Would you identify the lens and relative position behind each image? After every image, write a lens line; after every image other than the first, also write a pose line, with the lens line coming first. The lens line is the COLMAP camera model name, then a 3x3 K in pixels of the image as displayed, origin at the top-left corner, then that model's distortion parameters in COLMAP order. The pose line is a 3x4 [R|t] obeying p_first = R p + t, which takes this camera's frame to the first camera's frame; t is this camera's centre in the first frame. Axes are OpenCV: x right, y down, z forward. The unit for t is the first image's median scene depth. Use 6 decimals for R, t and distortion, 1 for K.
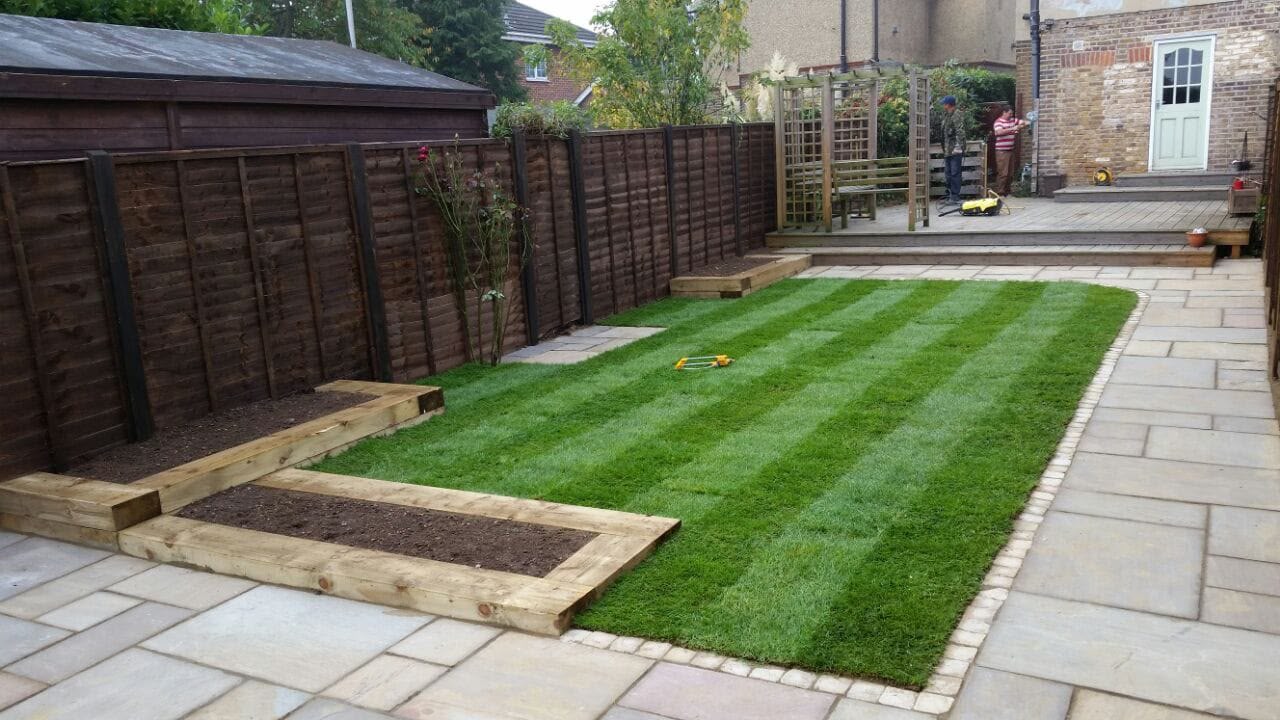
lens RADIAL K [[1014.3, 0, 640.0], [0, 1014.3, 360.0], [0, 0, 1]] dist [-0.013190, -0.008636]
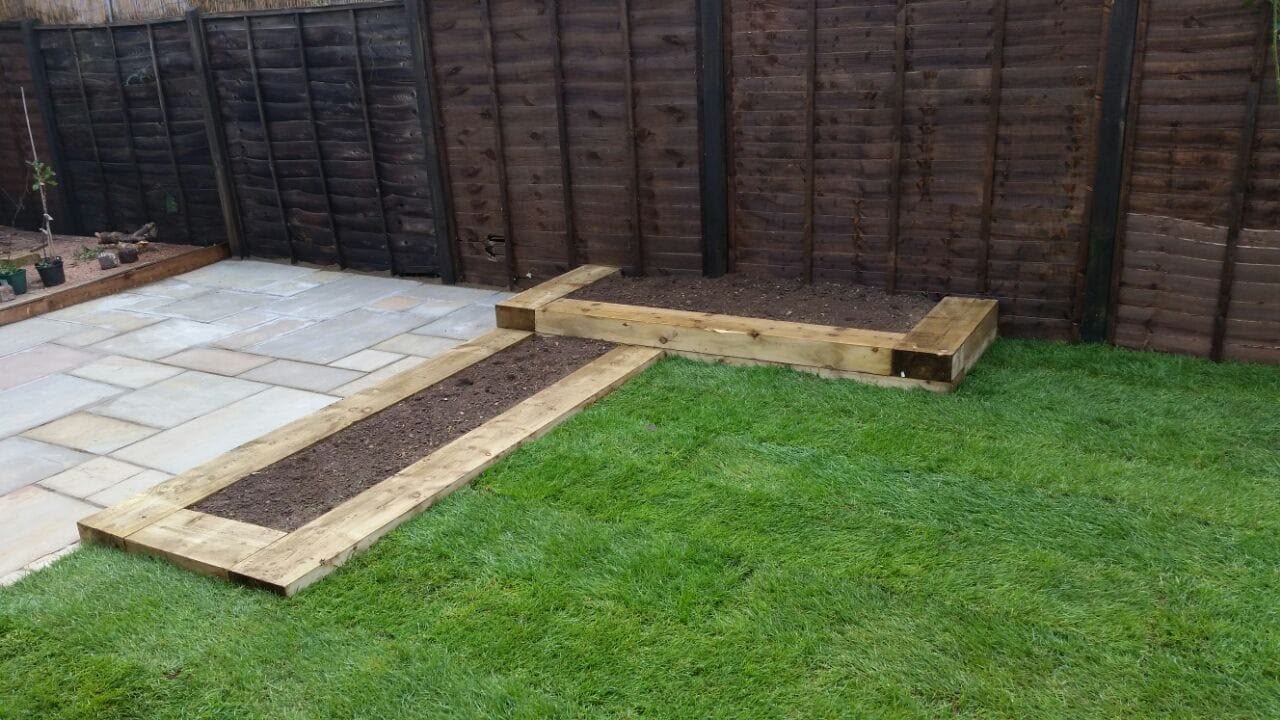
lens RADIAL K [[1006.2, 0, 640.0], [0, 1006.2, 360.0], [0, 0, 1]] dist [0.101682, -0.174662]
pose [[-0.002818, 0.377645, -0.925946, 0.521846], [-0.159109, 0.913985, 0.373251, -0.232612], [0.987257, 0.148378, 0.057512, 1.000379]]
